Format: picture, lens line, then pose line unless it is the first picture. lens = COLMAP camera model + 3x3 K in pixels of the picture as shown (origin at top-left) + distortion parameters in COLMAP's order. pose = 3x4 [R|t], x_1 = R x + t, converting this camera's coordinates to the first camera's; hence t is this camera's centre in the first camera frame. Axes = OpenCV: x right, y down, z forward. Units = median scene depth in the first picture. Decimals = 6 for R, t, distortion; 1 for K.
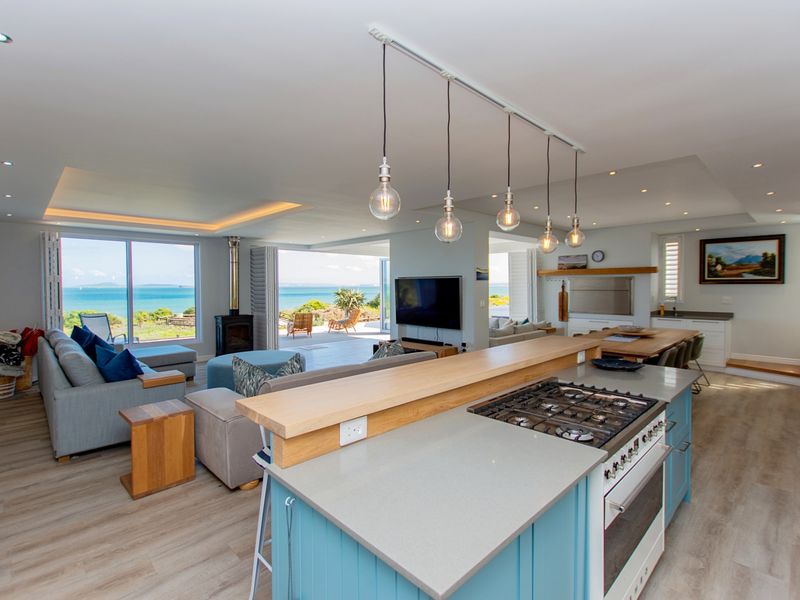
lens RADIAL K [[390.3, 0, 400.0], [0, 390.3, 300.0], [0, 0, 1]] dist [-0.000317, -0.001011]
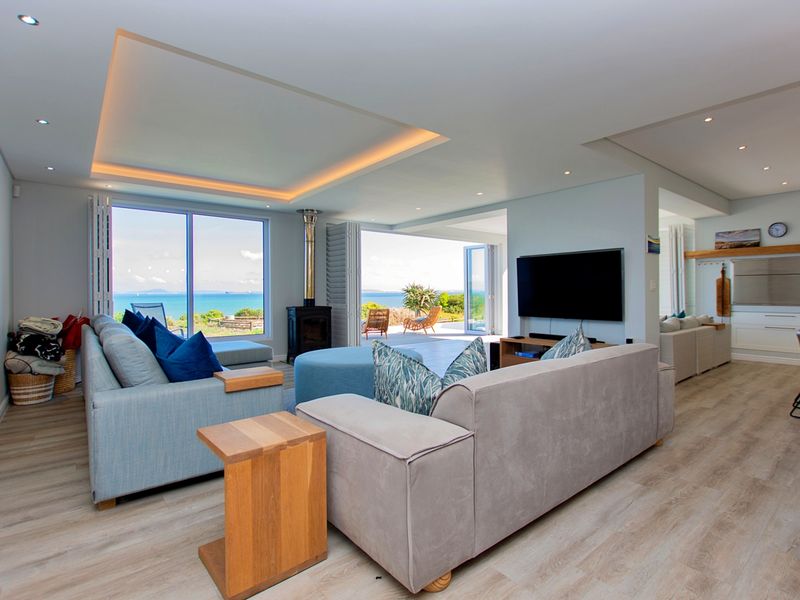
lens RADIAL K [[409.3, 0, 414.8], [0, 409.3, 298.6], [0, 0, 1]] dist [-0.011548, 0.000860]
pose [[0.996897, -0.000927, -0.078713, -0.155667], [-0.000760, 0.999771, -0.021397, 0.045850], [0.078715, 0.021391, 0.996668, 0.187172]]
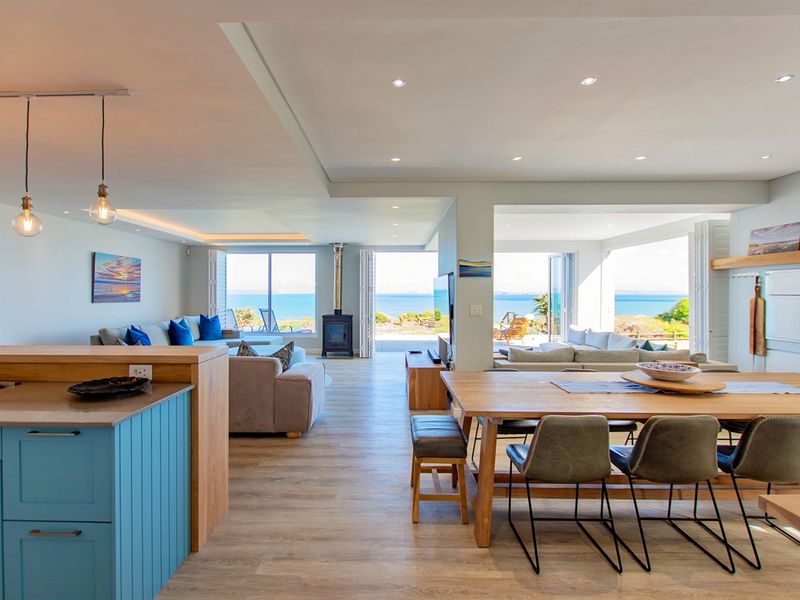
lens RADIAL K [[411.0, 0, 400.0], [0, 411.0, 300.0], [0, 0, 1]] dist [-0.000109, 0.000110]
pose [[0.708453, 0.016535, -0.705564, 0.574568], [-0.031166, 0.999483, -0.007871, 0.001095], [0.705069, 0.027566, 0.708603, 0.341585]]
